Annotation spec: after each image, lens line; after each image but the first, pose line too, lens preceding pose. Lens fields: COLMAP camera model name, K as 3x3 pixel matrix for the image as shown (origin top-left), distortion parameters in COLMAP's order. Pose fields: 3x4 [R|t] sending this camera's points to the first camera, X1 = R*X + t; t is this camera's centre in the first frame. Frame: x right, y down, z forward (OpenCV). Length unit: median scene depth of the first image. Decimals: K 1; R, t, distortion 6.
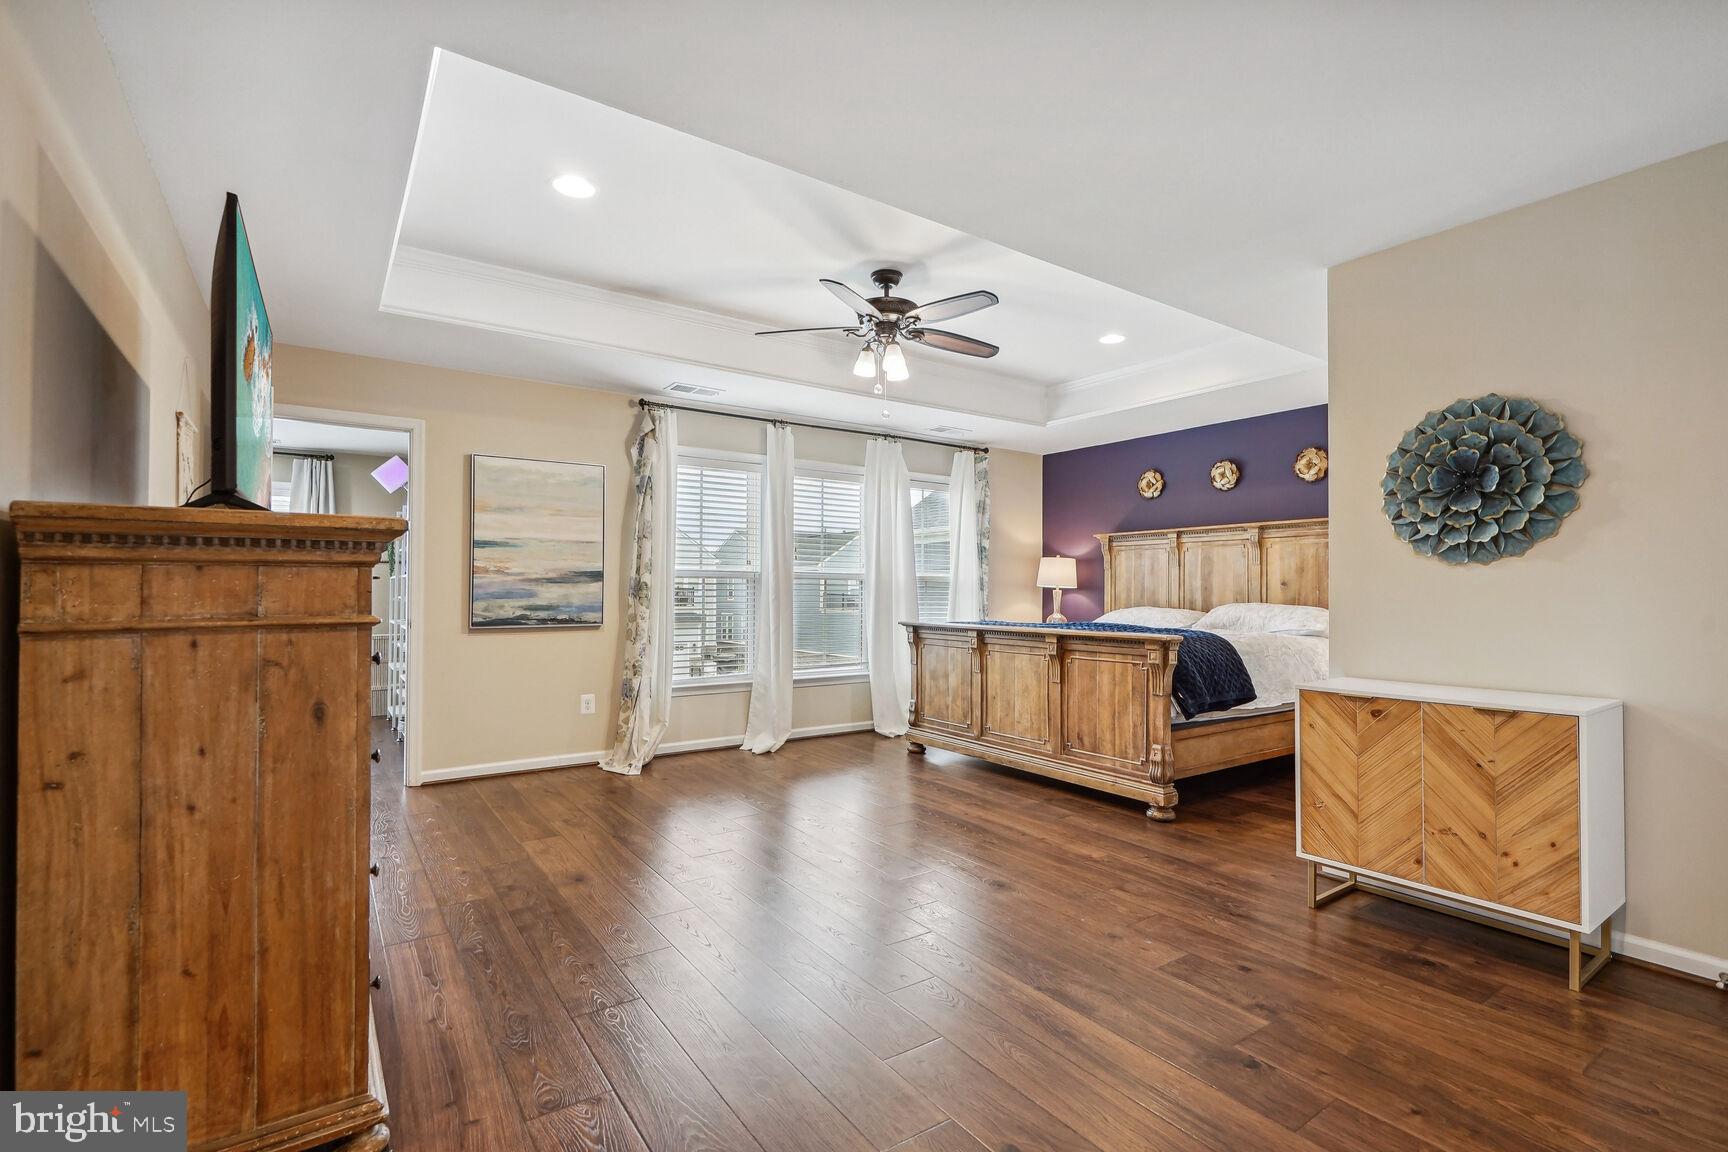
lens RADIAL K [[790.2, 0, 864.0], [0, 790.2, 576.0], [0, 0, 1]] dist [-0.001408, 0.000096]
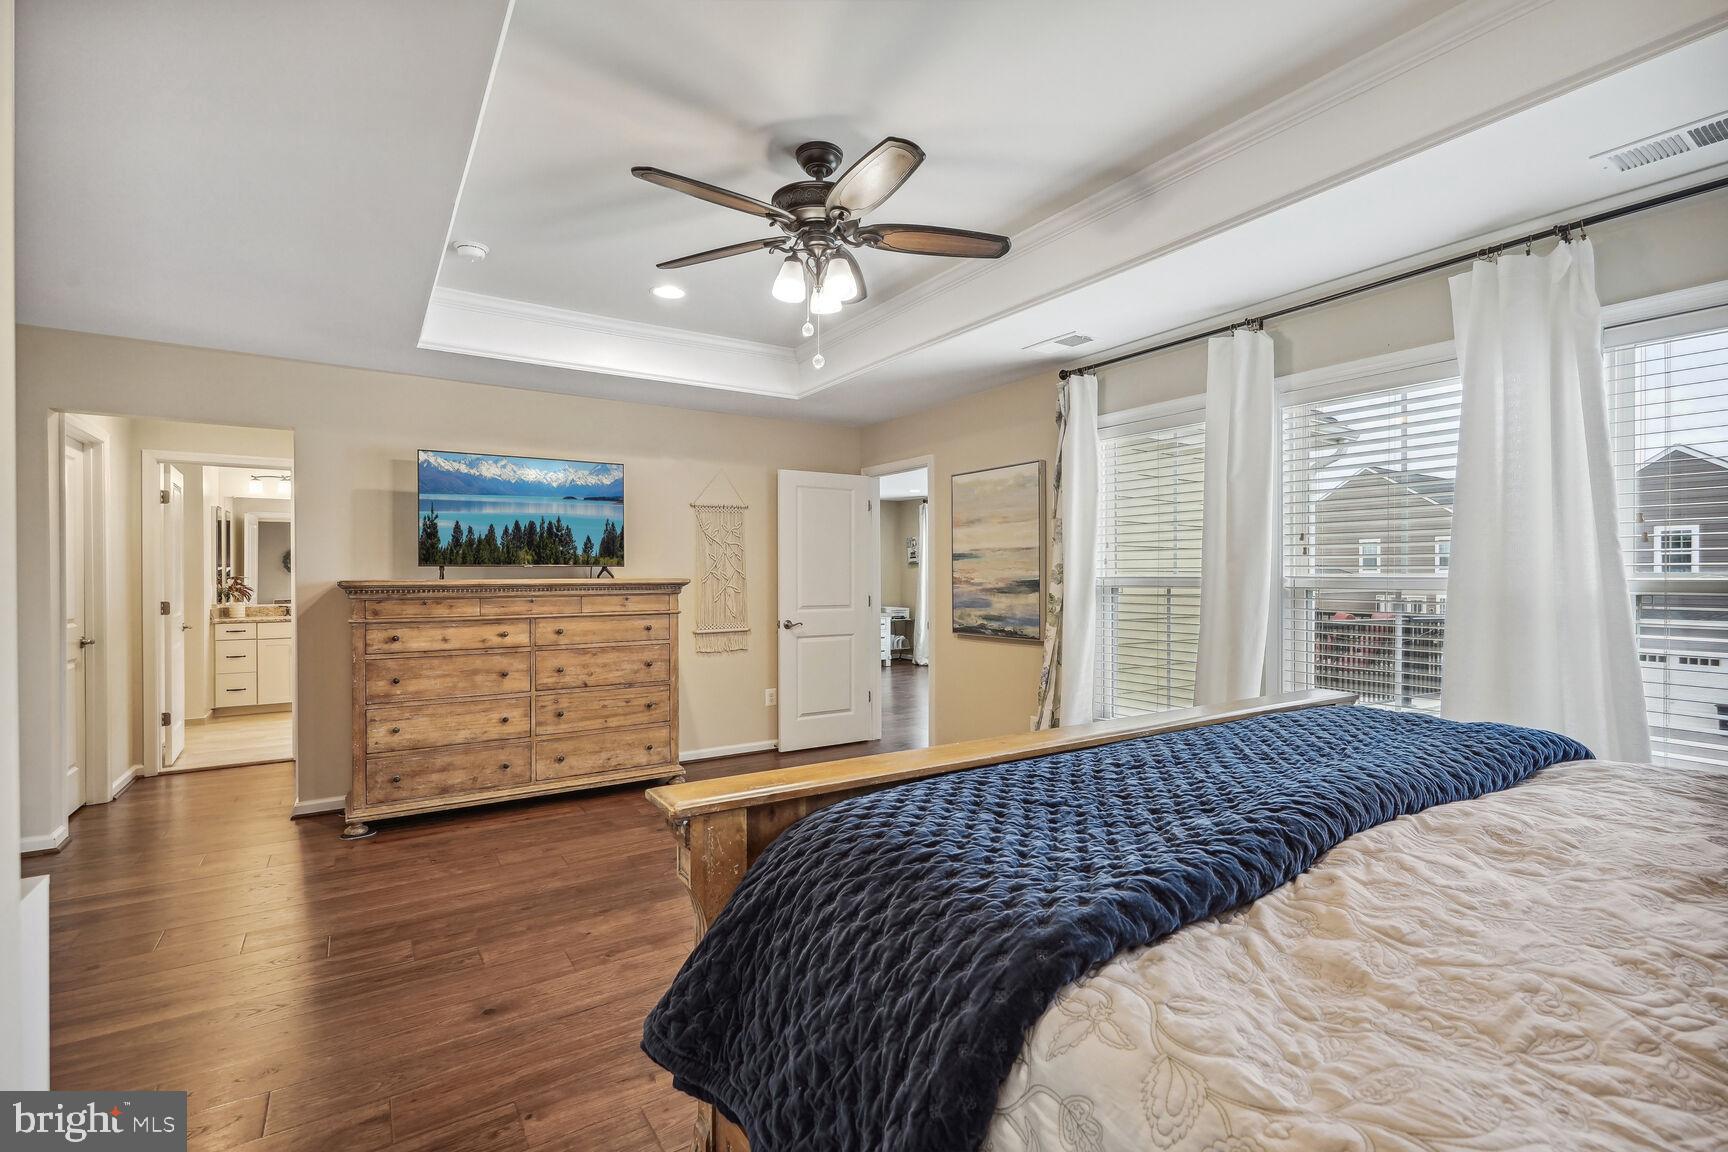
lens RADIAL K [[777.7, 0, 864.0], [0, 777.7, 576.0], [0, 0, 1]] dist [0.000771, 0.000215]
pose [[-0.023577, -0.001596, -0.999721, 0.575304], [0.022337, 0.999748, -0.002122, -0.014243], [0.999472, -0.022381, -0.023536, 0.867786]]
